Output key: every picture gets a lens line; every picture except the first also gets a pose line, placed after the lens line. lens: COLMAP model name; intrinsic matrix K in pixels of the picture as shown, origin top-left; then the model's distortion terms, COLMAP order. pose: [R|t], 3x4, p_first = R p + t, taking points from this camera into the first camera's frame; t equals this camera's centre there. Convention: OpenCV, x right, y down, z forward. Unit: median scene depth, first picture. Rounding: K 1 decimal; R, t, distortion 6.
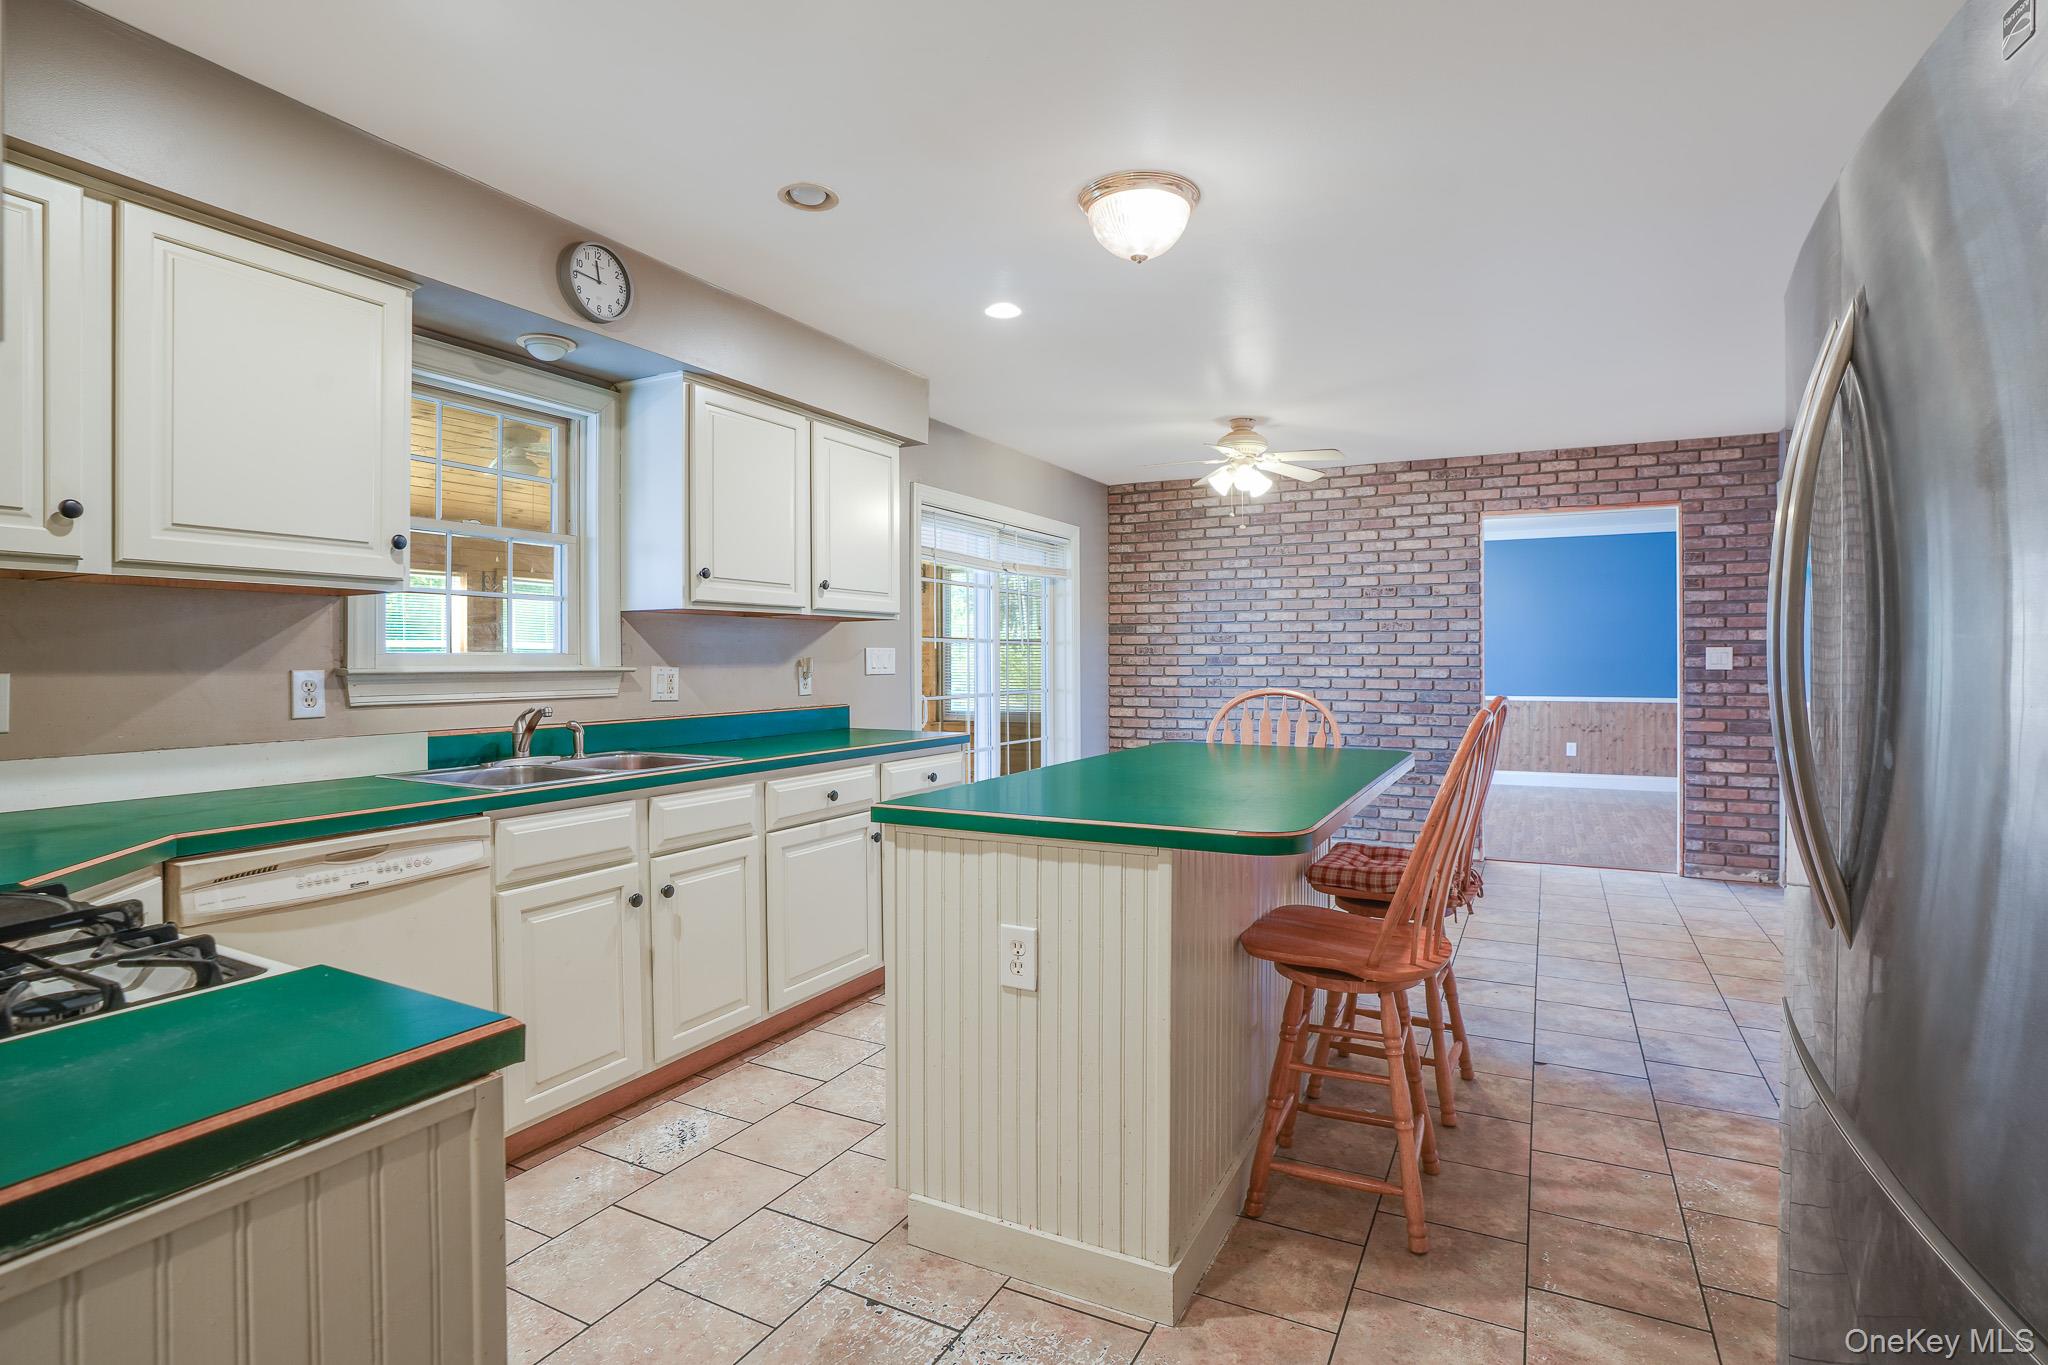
lens RADIAL K [[995.1, 0, 1019.4], [0, 995.1, 662.5], [0, 0, 1]] dist [-0.053275, 0.013019]
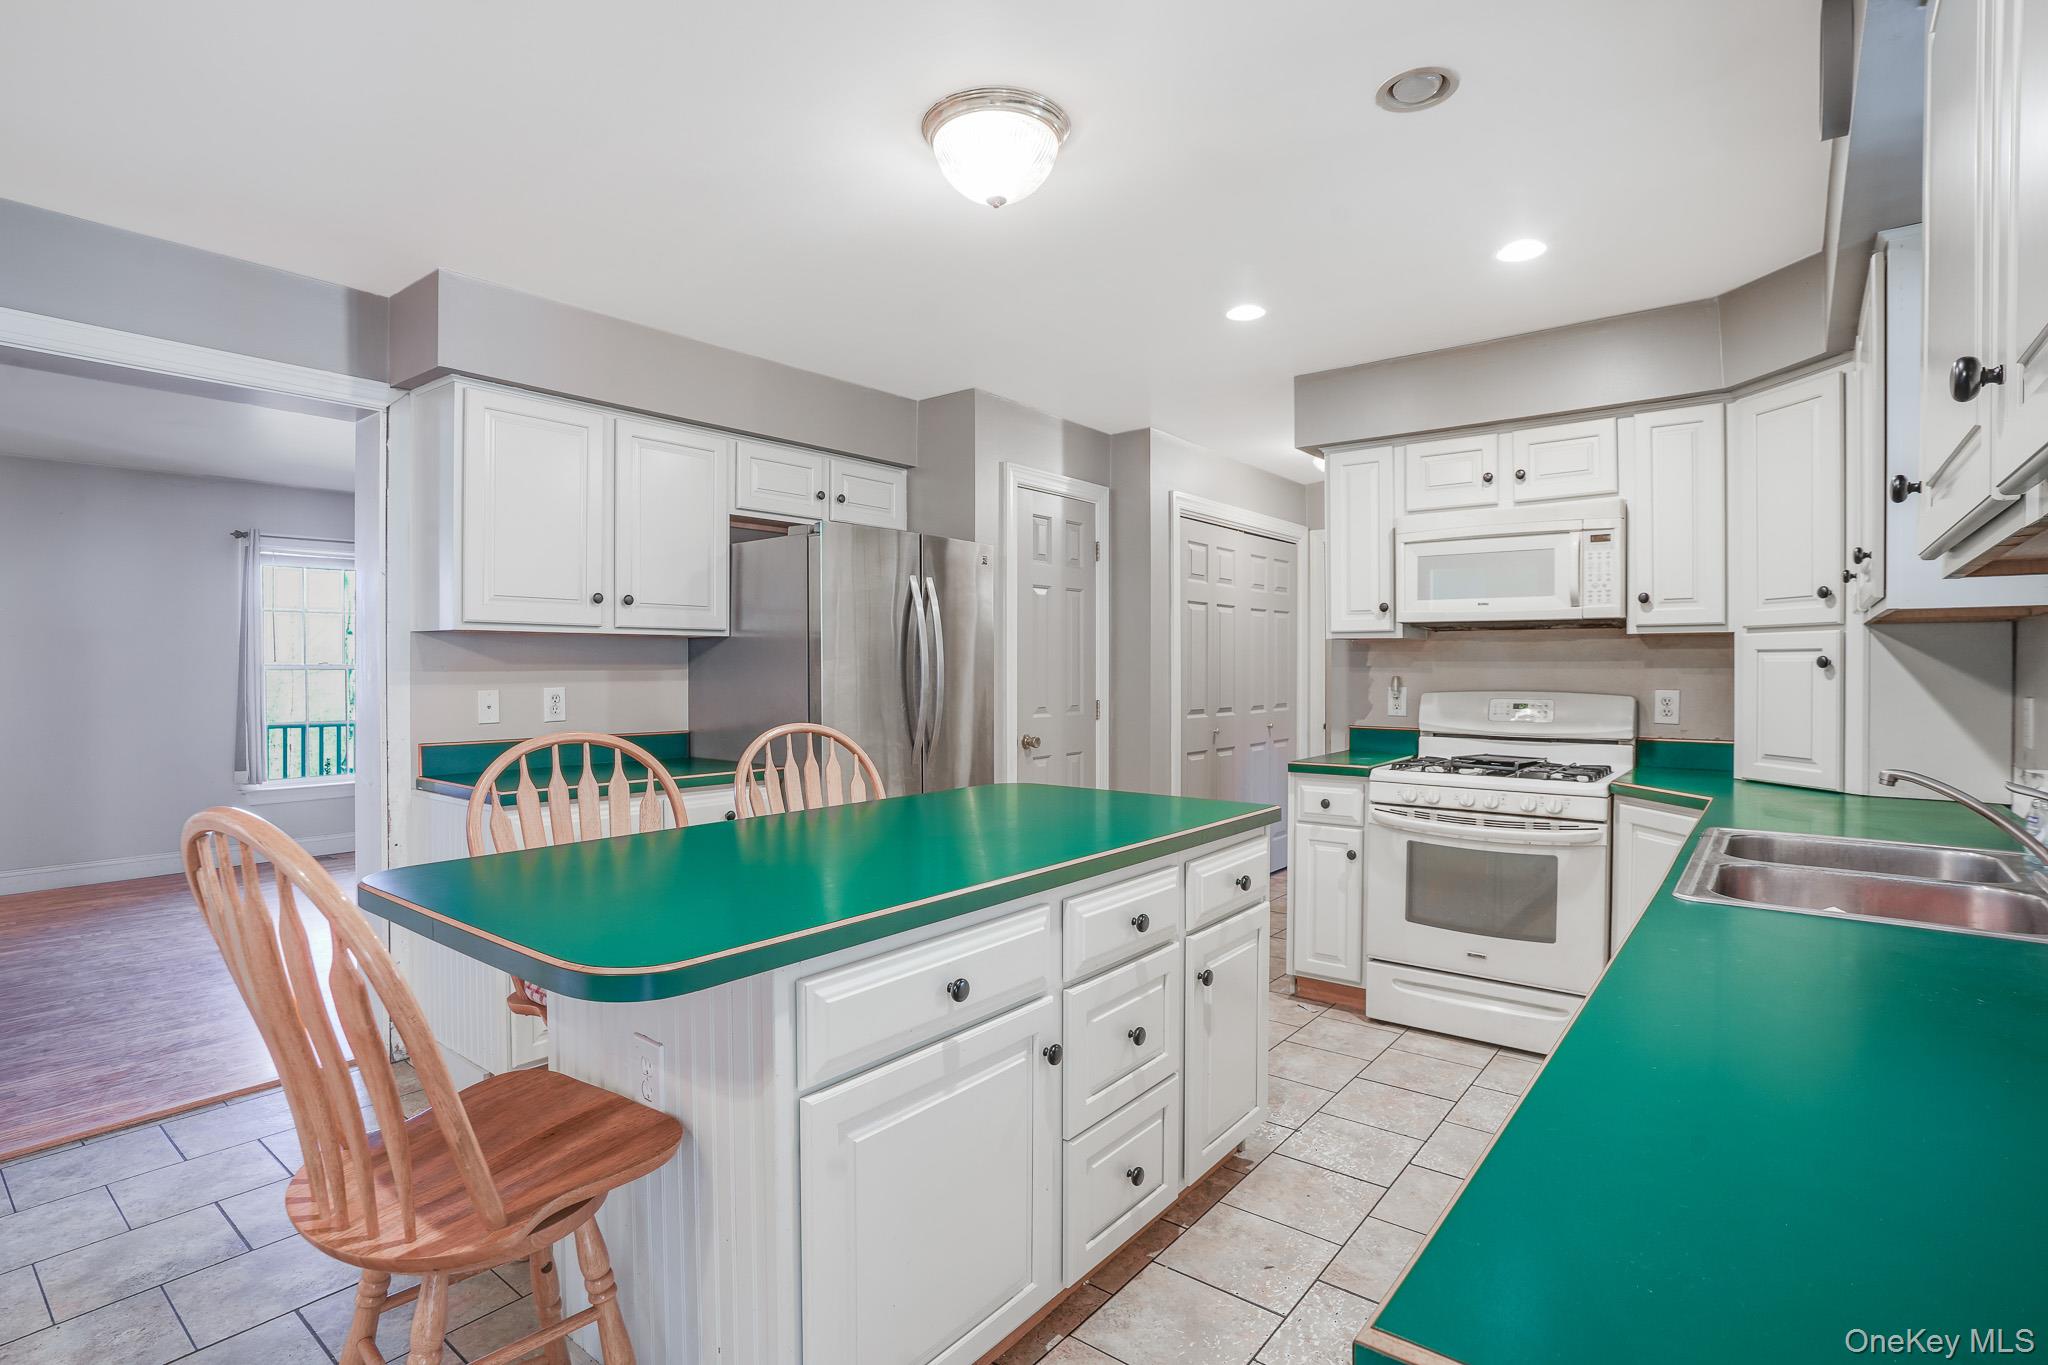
lens RADIAL K [[995.1, 0, 1021.9], [0, 995.1, 678.4], [0, 0, 1]] dist [-0.053275, 0.013019]
pose [[-0.984898, -0.001211, 0.173134, -0.036847], [0.001055, 0.999915, 0.012991, -0.021854], [-0.173135, 0.012978, -0.984813, 1.709395]]
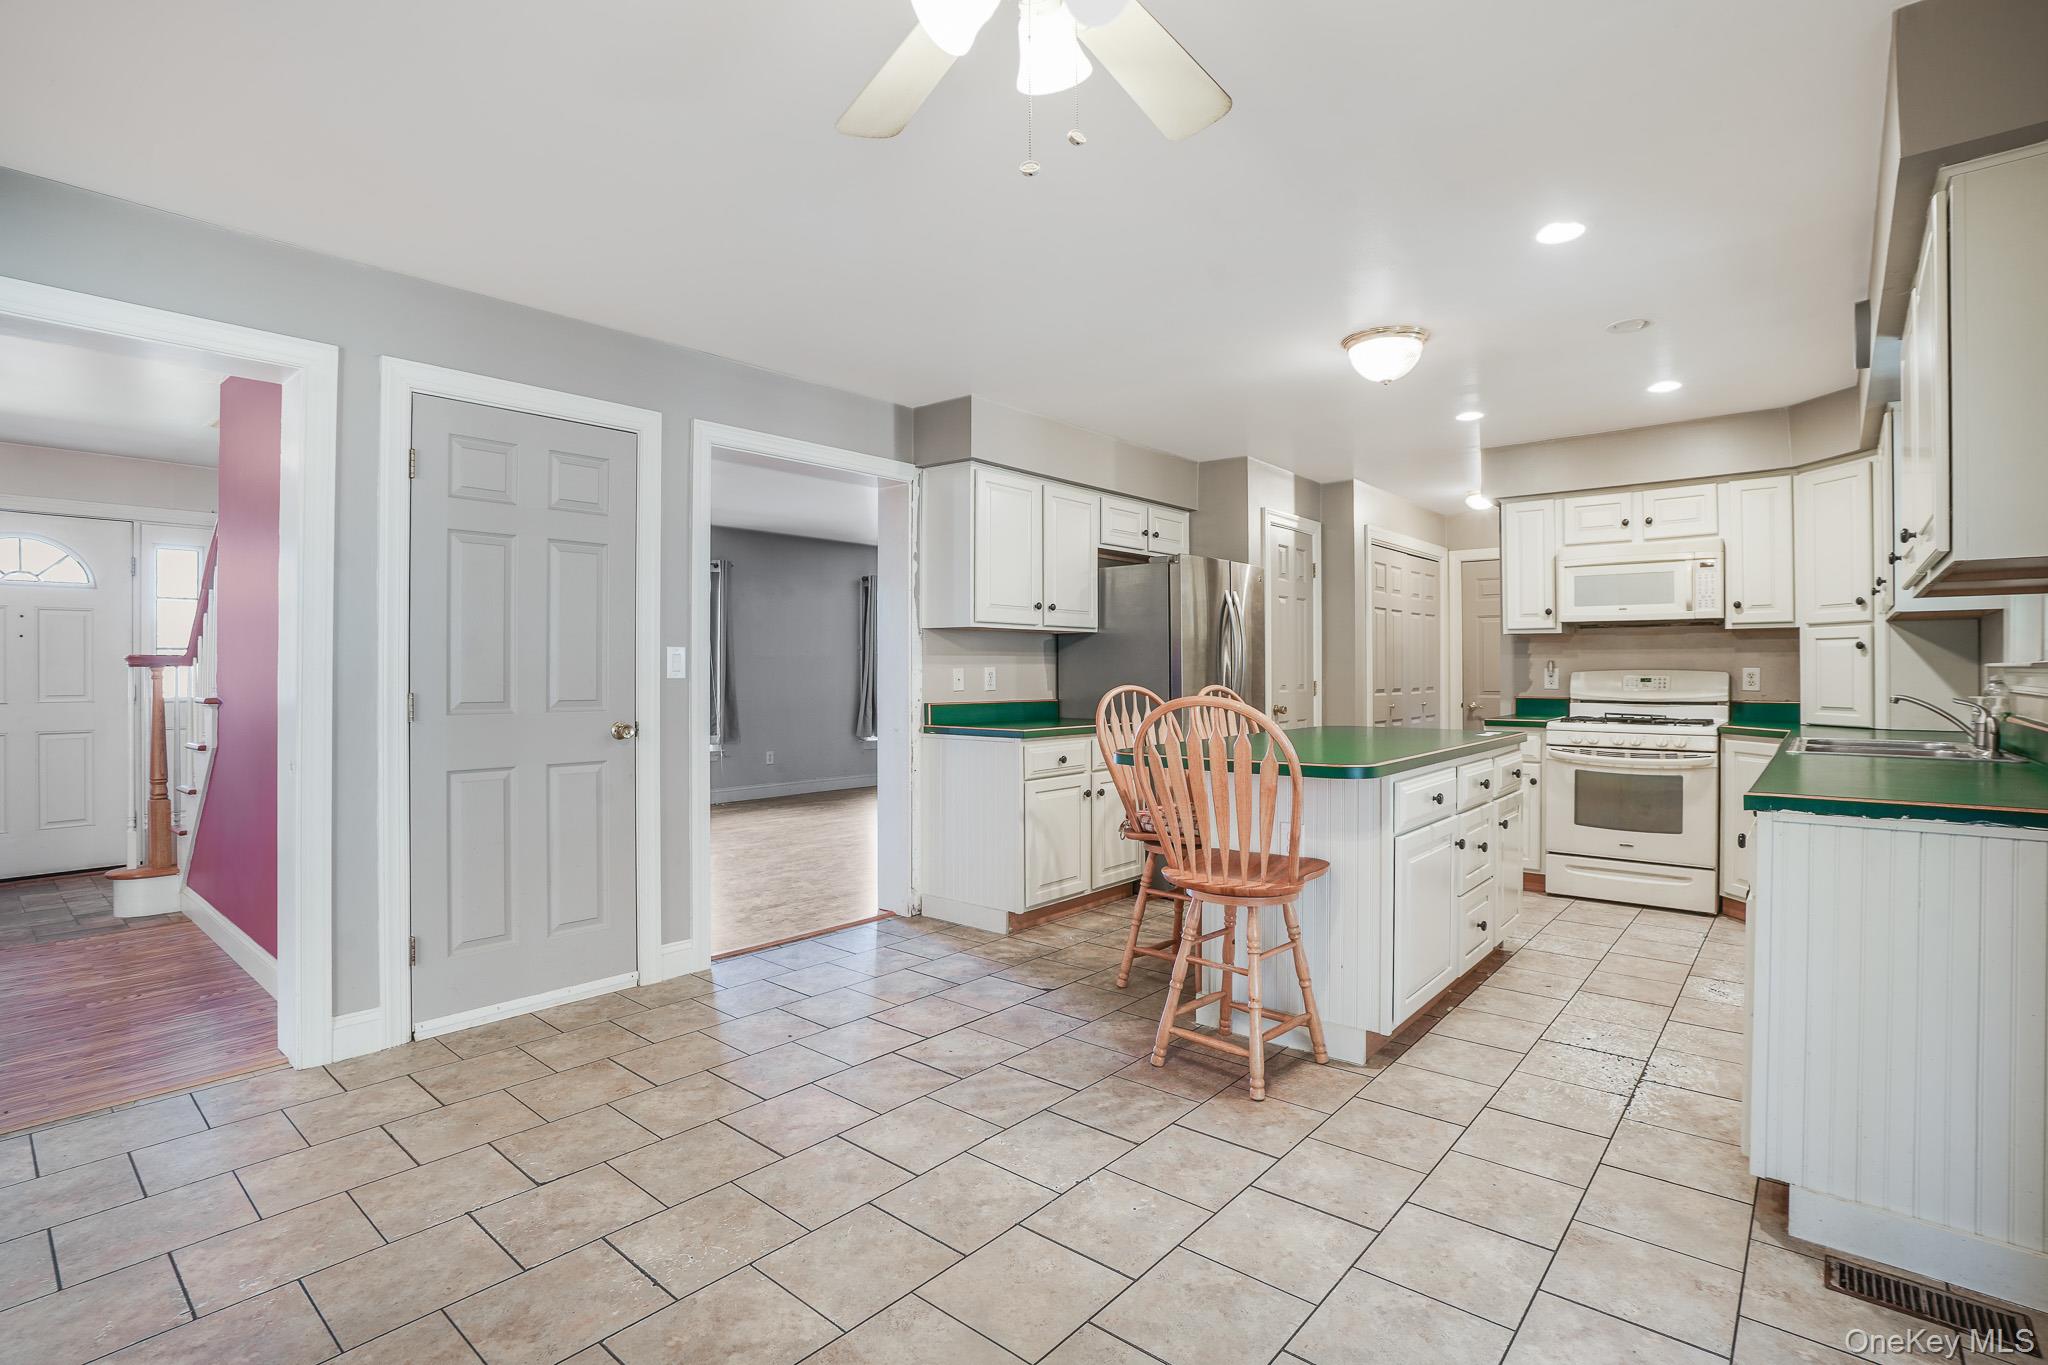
lens RADIAL K [[972.4, 0, 1040.6], [0, 972.4, 667.9], [0, 0, 1]] dist [-0.058387, 0.017280]
pose [[-0.979898, 0.002780, 0.199478, 0.321897], [0.002592, 0.999996, -0.001204, 0.010173], [-0.199480, -0.000663, -0.979902, 2.347201]]
